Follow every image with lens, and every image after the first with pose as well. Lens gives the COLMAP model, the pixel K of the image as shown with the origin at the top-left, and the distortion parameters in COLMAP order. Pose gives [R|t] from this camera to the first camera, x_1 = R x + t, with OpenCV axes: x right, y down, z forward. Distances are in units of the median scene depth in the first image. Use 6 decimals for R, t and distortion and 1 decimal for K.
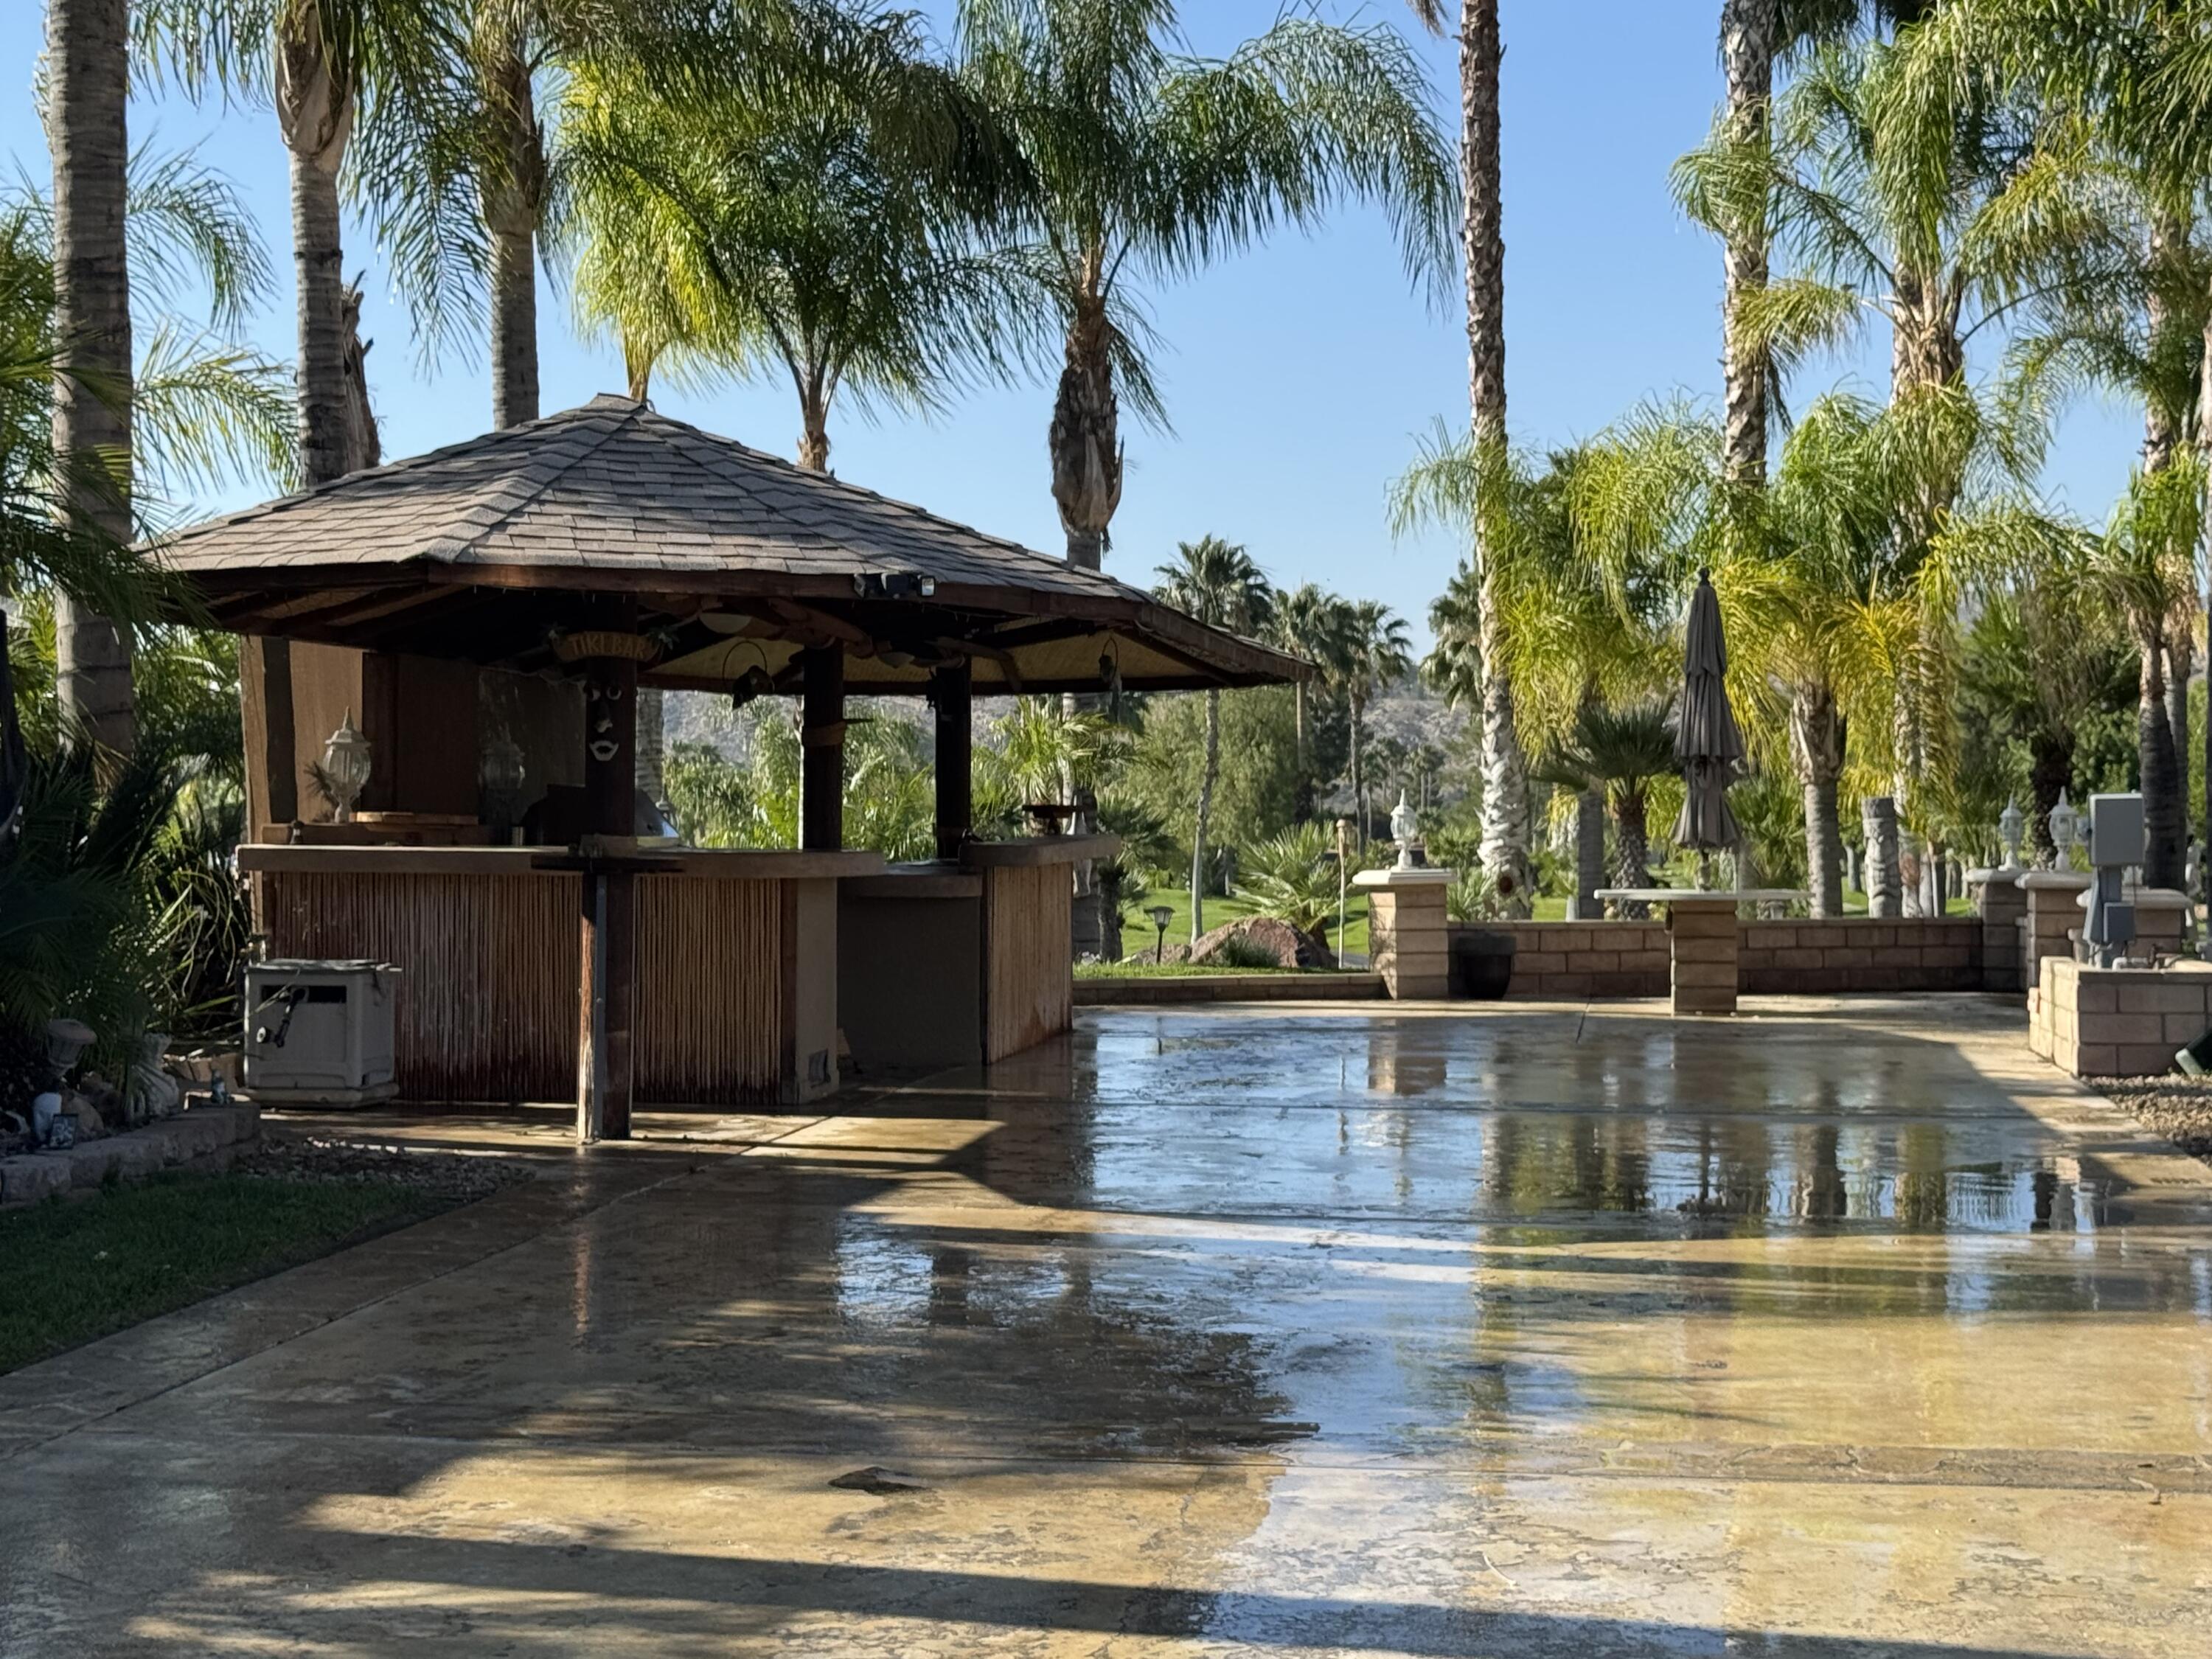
lens RADIAL K [[3675.9, 0, 1187.9], [0, 3675.9, 834.6], [0, 0, 1]] dist [0.196374, -0.038513]
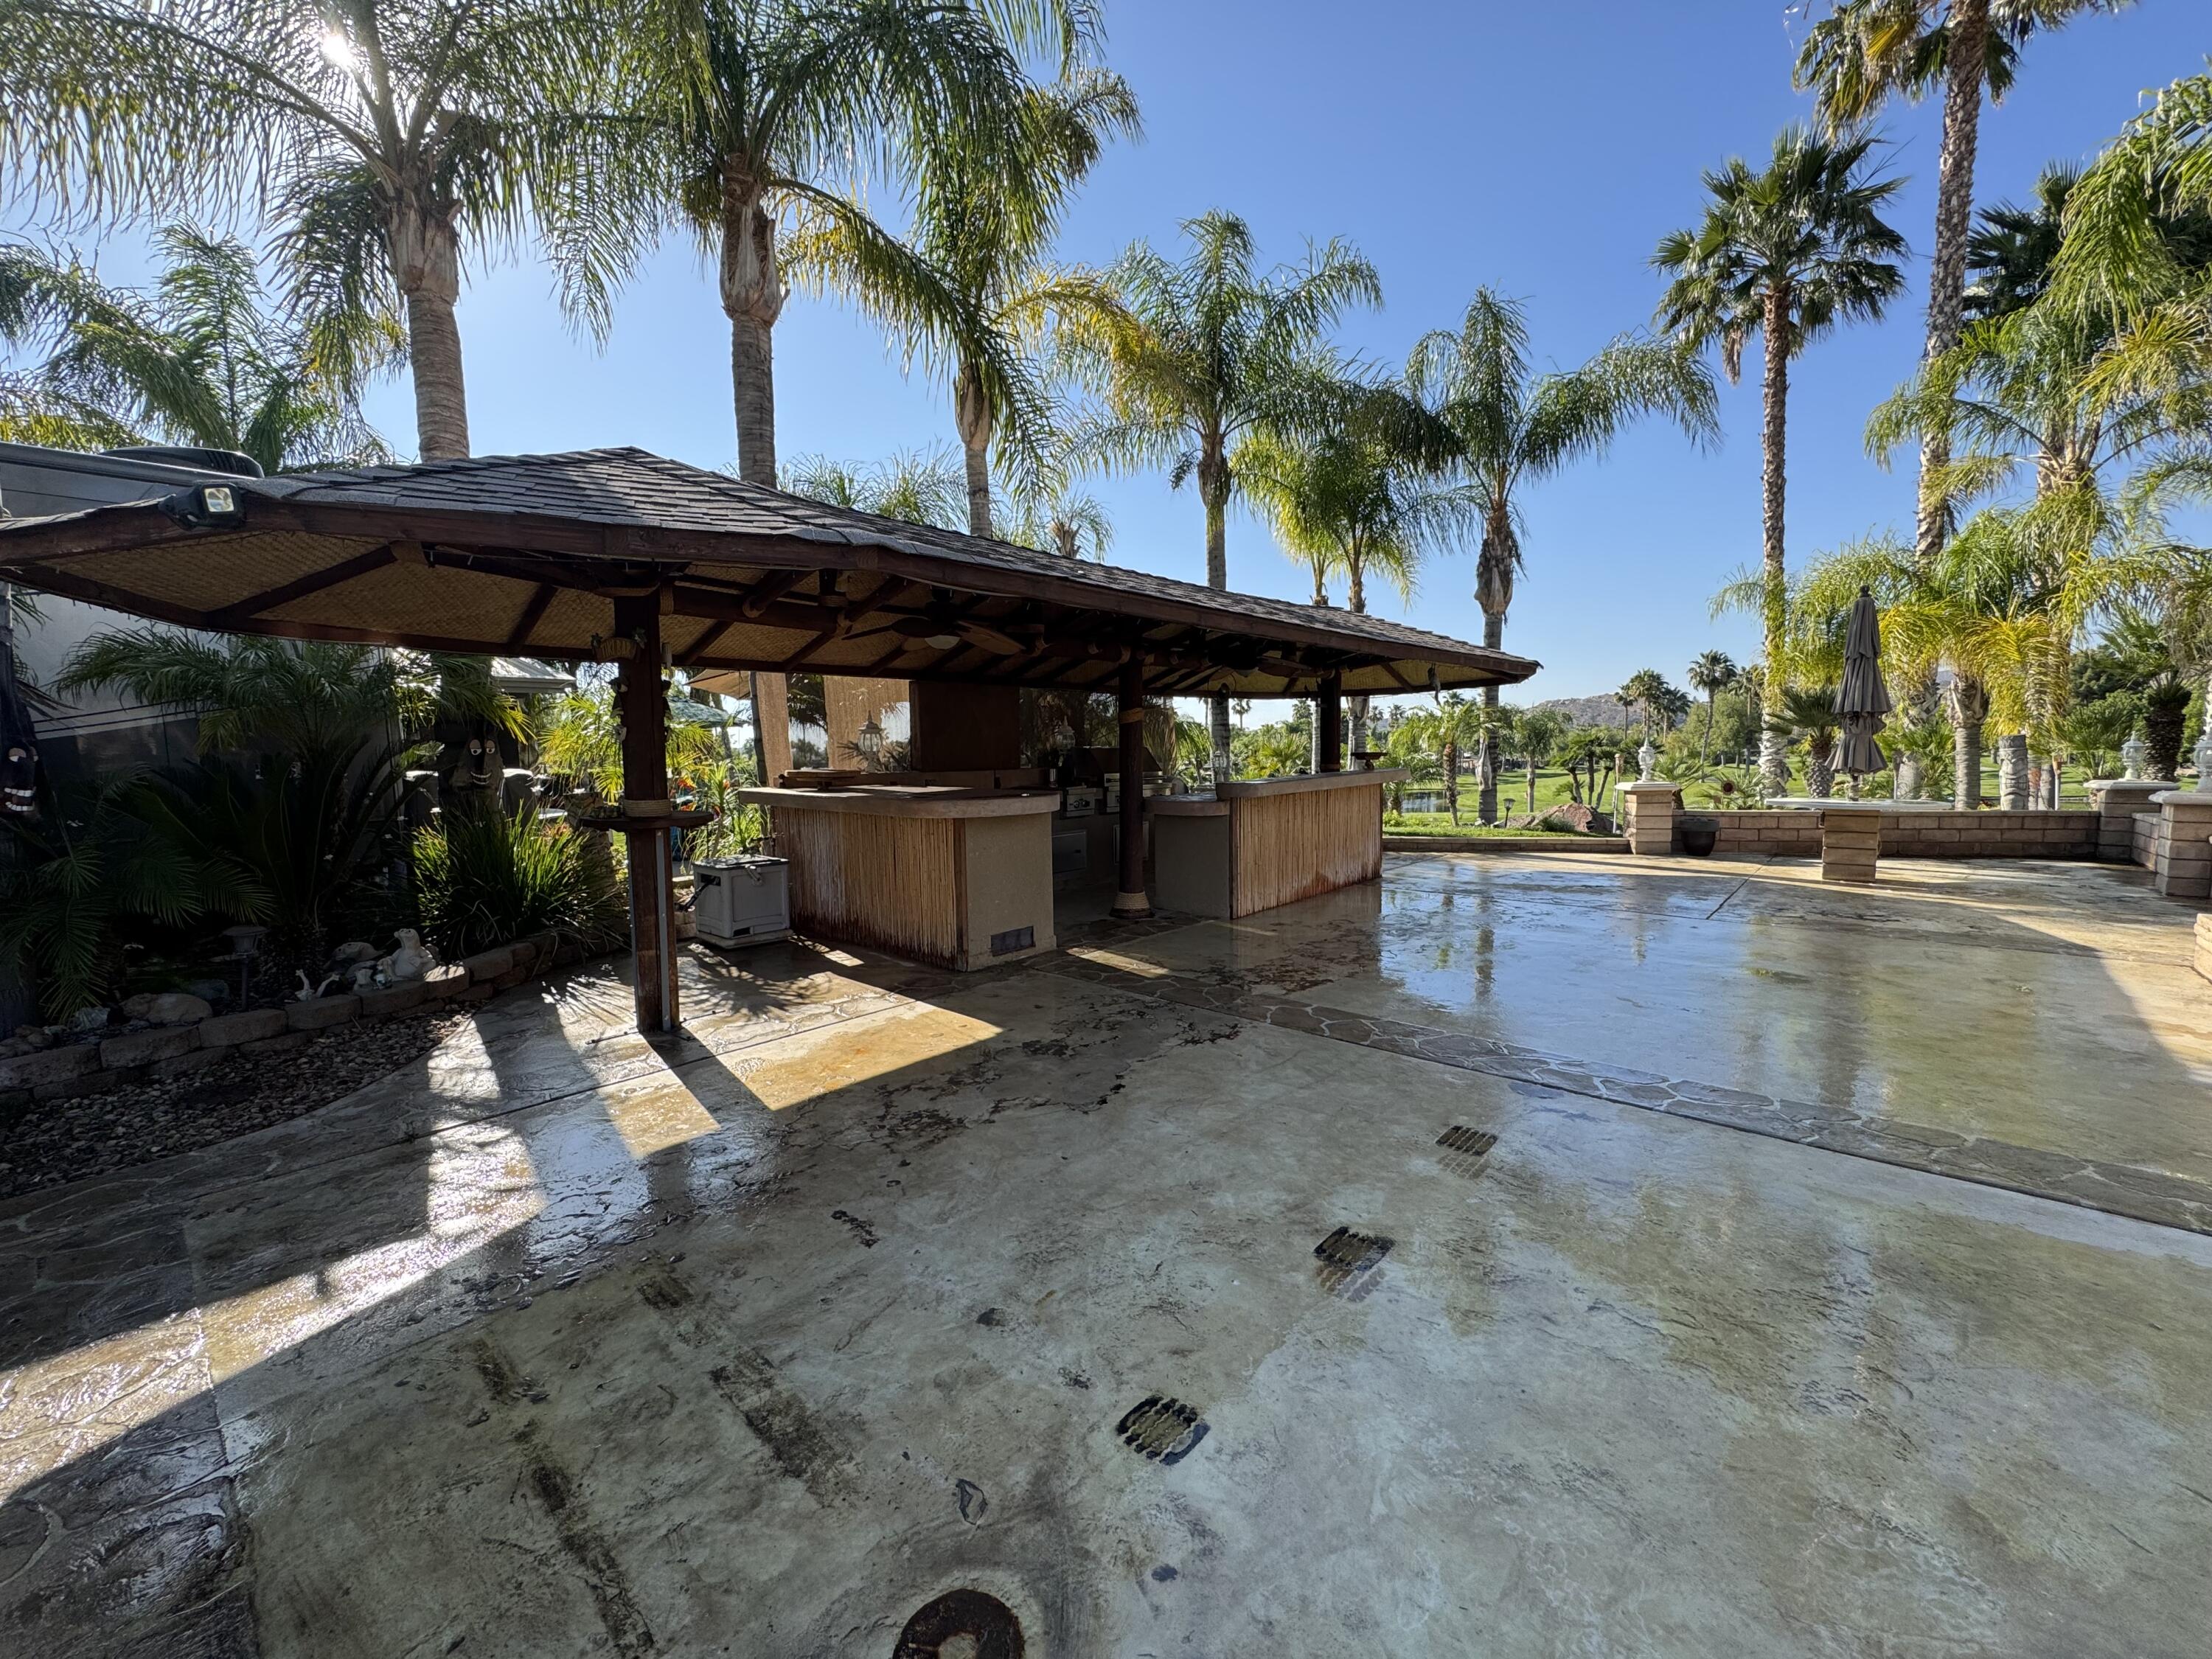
lens RADIAL K [[879.8, 0, 1106.0], [0, 879.8, 829.5], [0, 0, 1]] dist [-0.004346, -0.000277]
pose [[0.818296, 0.037963, -0.573542, 0.081279], [0.013971, 0.996208, 0.085873, -0.007302], [0.574628, -0.078283, 0.814662, 0.447917]]
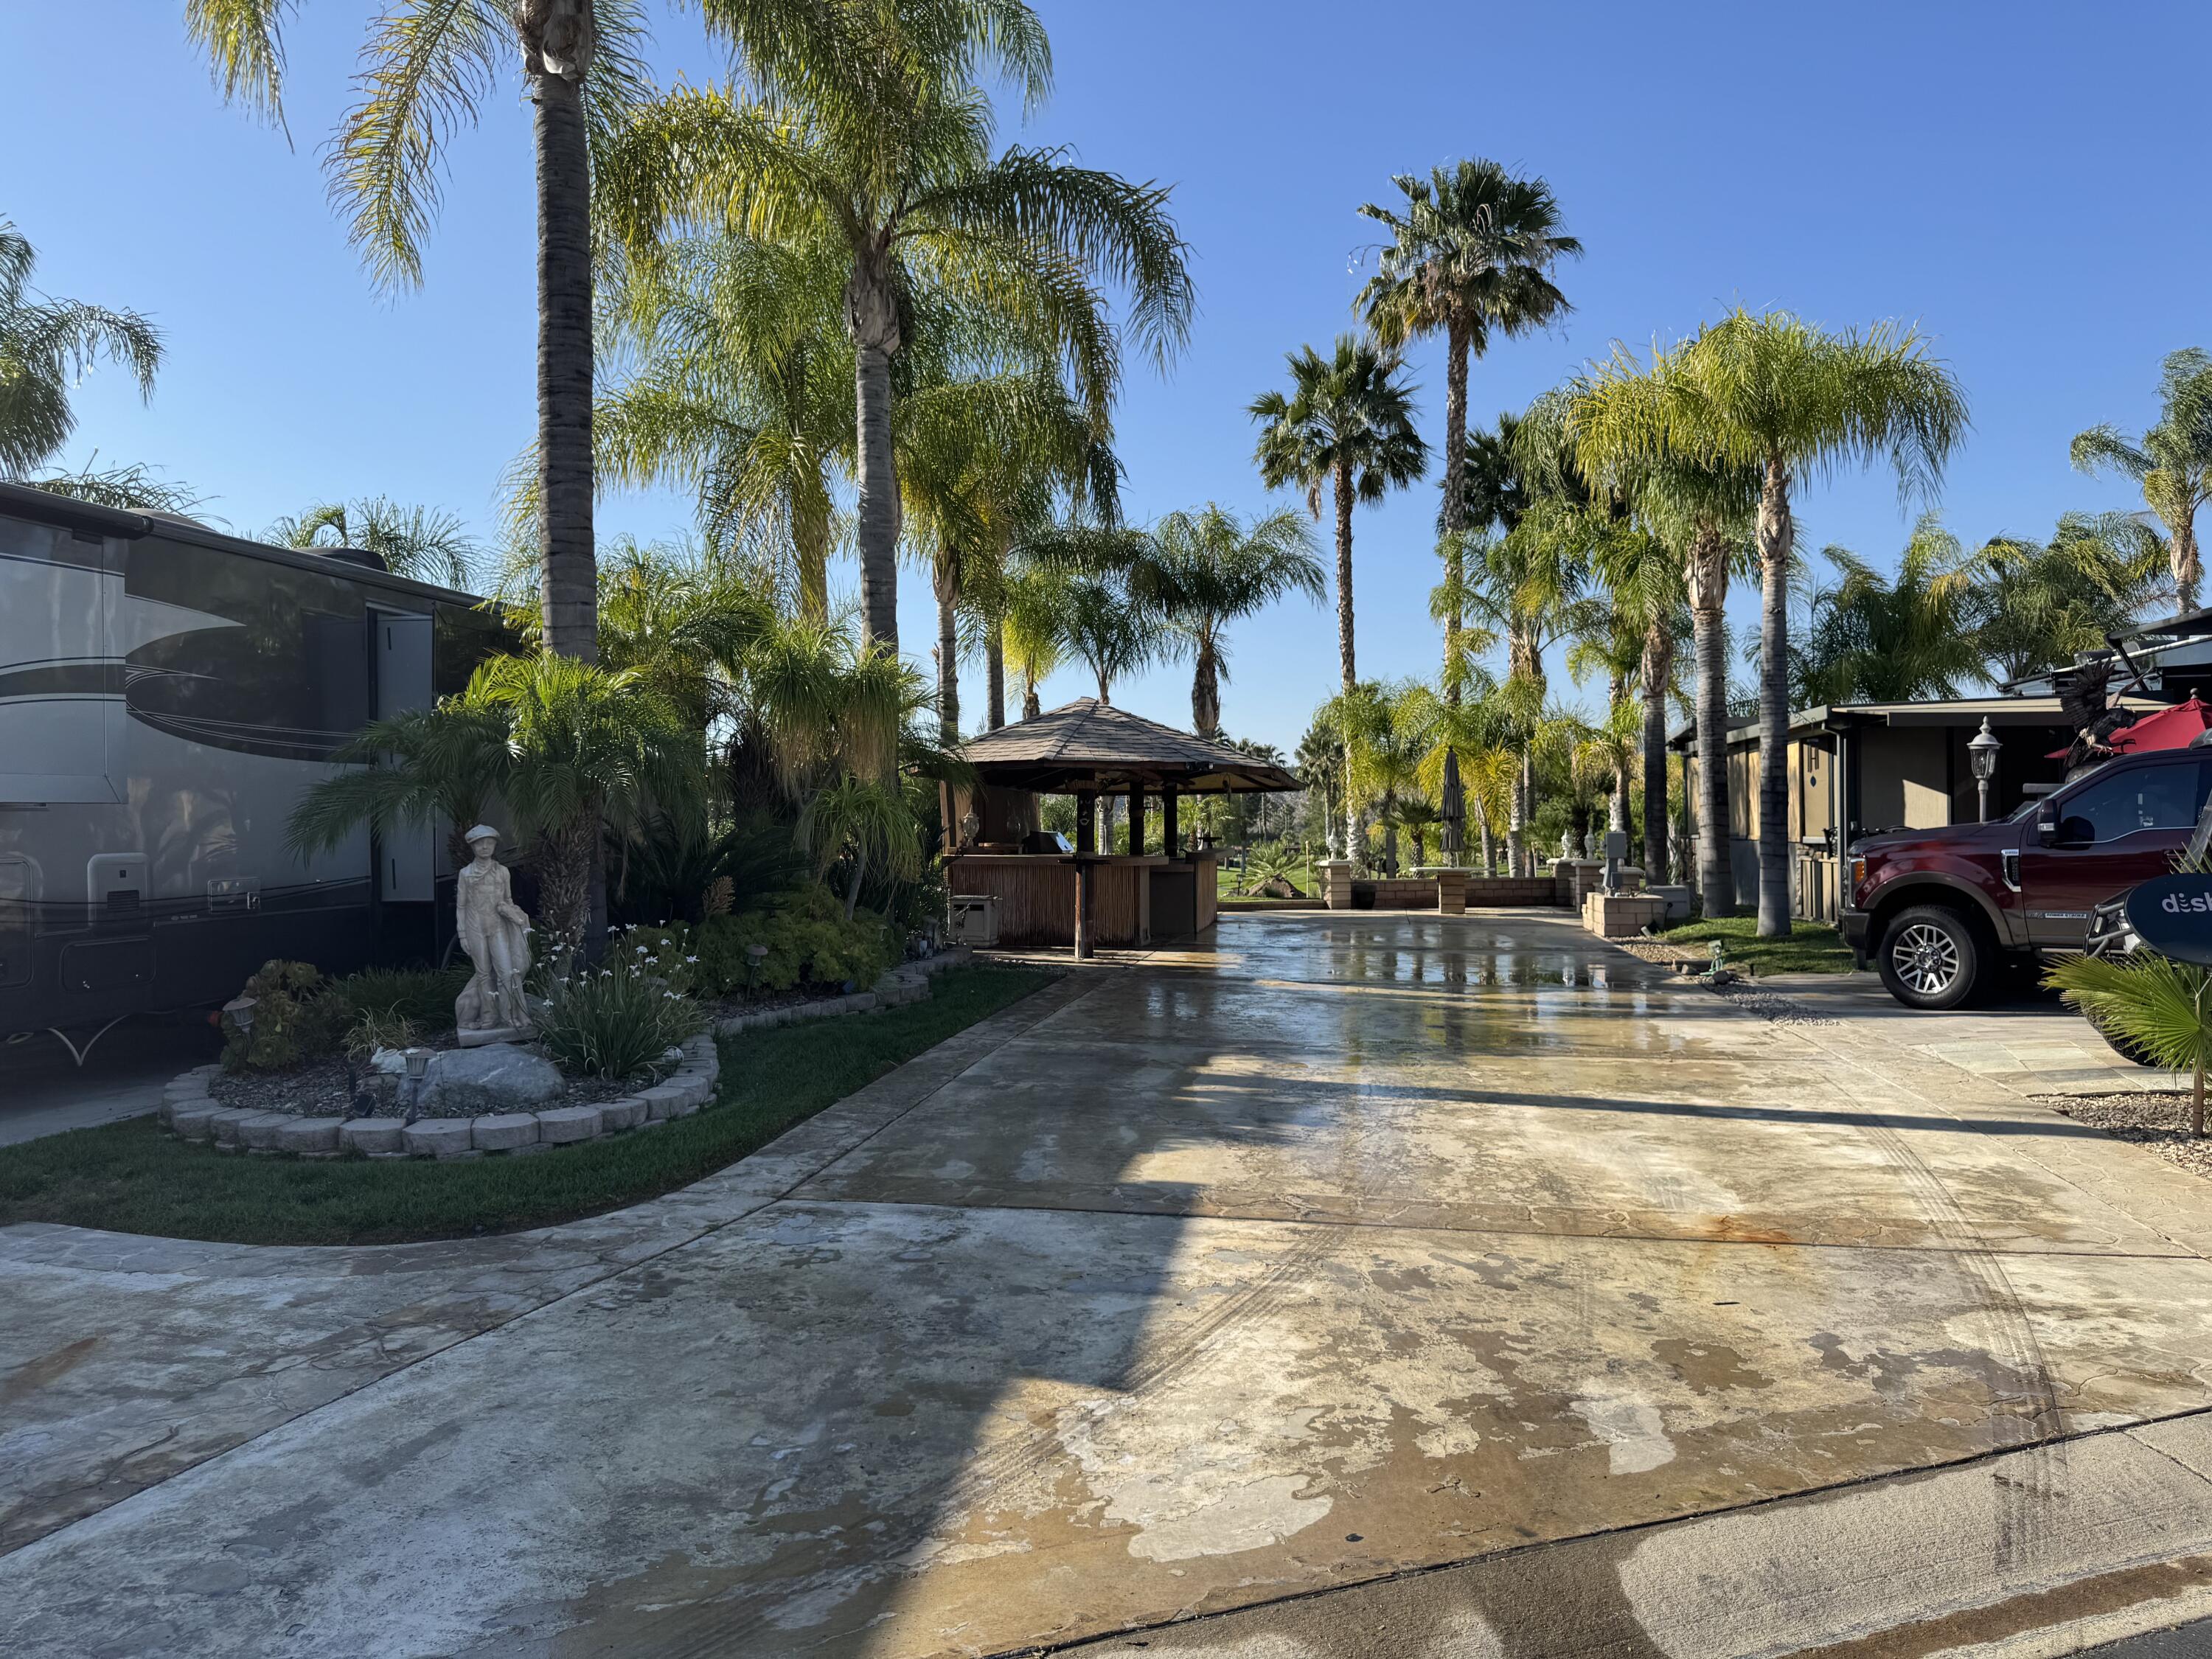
lens RADIAL K [[1545.7, 0, 1106.5], [0, 1545.7, 823.2], [0, 0, 1]] dist [0.152312, -0.252141]
pose [[0.998782, -0.005848, -0.048992, -0.043909], [0.005262, 0.999913, -0.012069, -0.003743], [0.049058, 0.011796, 0.998726, -0.102542]]
